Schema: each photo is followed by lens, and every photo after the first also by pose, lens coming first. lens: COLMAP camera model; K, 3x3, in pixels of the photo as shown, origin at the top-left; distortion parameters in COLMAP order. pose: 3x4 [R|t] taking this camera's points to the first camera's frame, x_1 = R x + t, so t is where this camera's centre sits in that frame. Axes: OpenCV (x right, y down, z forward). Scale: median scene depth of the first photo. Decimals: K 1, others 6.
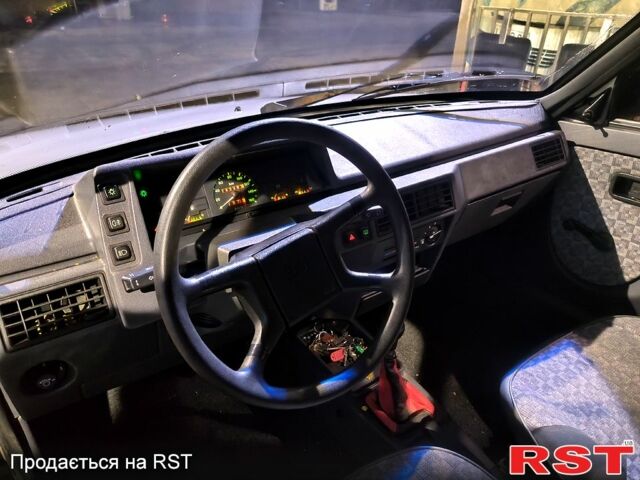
lens RADIAL K [[456.1, 0, 320.7], [0, 456.1, 237.8], [0, 0, 1]] dist [0.033110, -0.017898]
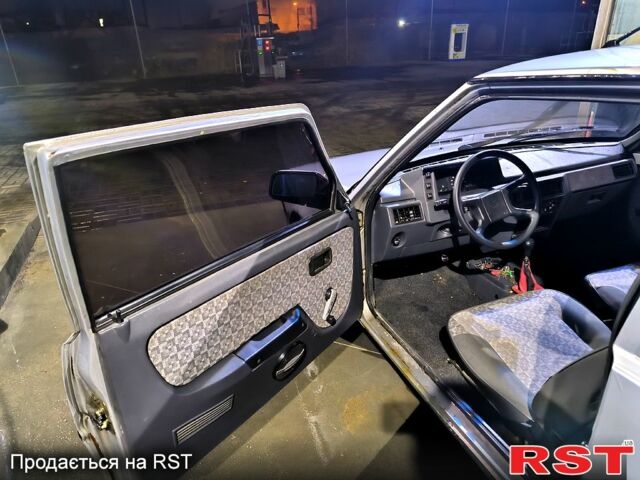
lens RADIAL K [[456.1, 0, 322.3], [0, 456.1, 242.7], [0, 0, 1]] dist [0.033110, -0.017898]
pose [[0.969919, 0.046657, -0.238913, -0.210178], [-0.064958, 0.995478, -0.069305, 0.303939], [0.234599, 0.082740, 0.968565, -1.024645]]
